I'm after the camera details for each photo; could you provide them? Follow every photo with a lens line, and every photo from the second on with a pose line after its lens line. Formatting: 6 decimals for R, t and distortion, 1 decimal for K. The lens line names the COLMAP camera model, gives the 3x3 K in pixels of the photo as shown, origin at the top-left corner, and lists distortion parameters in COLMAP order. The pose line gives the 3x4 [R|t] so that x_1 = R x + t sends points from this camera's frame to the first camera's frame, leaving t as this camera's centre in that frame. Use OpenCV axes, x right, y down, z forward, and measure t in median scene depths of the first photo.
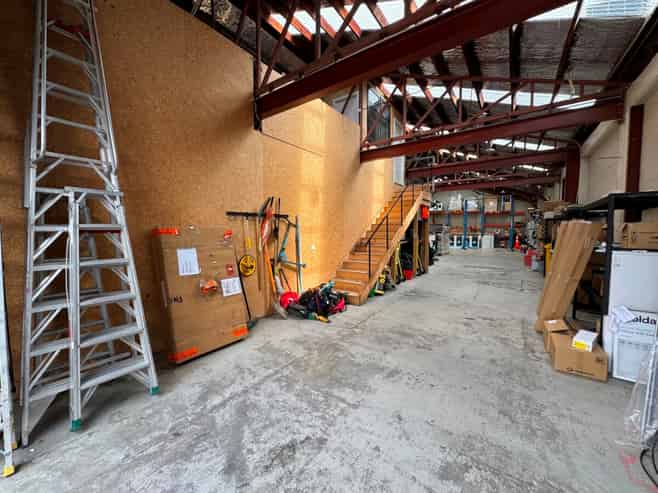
lens RADIAL K [[261.8, 0, 328.2], [0, 261.8, 242.9], [0, 0, 1]] dist [0.027066, 0.000315]
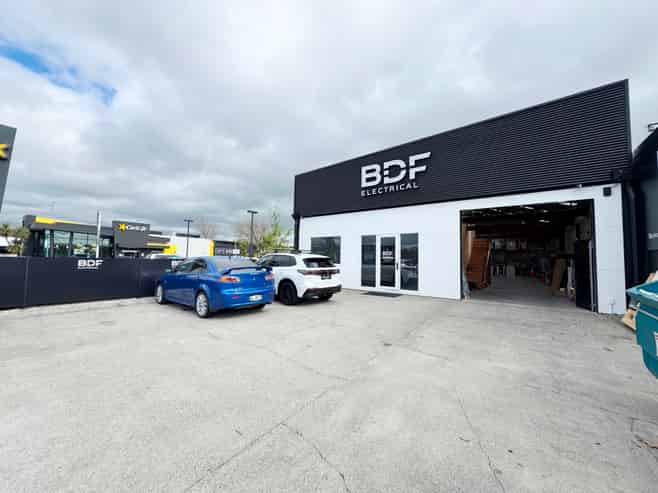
lens RADIAL K [[261.8, 0, 325.1], [0, 261.8, 247.1], [0, 0, 1]] dist [0.027066, 0.000315]
pose [[0.999369, 0.025682, -0.024532, -0.340495], [-0.027920, 0.995019, -0.095701, 0.030464], [0.021952, 0.096325, 0.995108, -0.424180]]
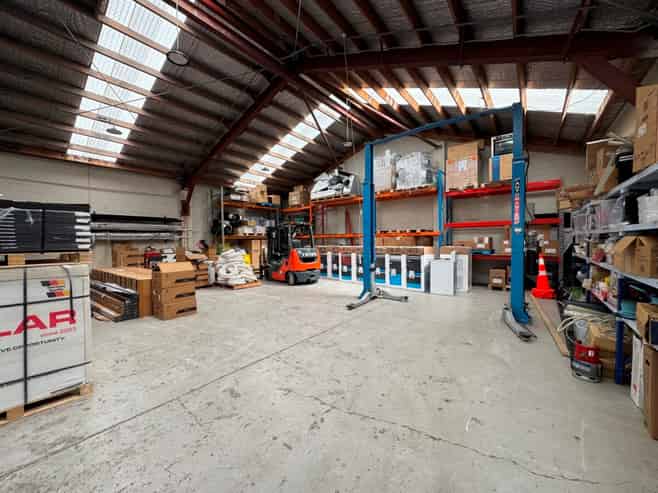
lens RADIAL K [[261.8, 0, 325.7], [0, 261.8, 248.5], [0, 0, 1]] dist [0.027066, 0.000315]
pose [[0.998009, -0.021271, -0.059377, 0.456354], [0.020974, 0.999764, -0.005607, -0.036255], [0.059482, 0.004350, 0.998220, 0.639415]]
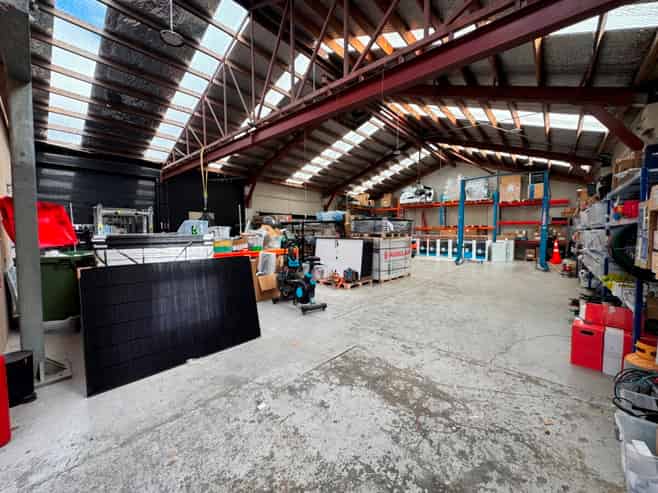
lens RADIAL K [[261.8, 0, 332.5], [0, 261.8, 244.4], [0, 0, 1]] dist [0.027066, 0.000315]
pose [[0.996871, -0.005027, -0.078888, 0.259141], [0.006091, 0.999894, 0.013253, -0.027991], [0.078813, -0.013692, 0.996795, 0.361157]]
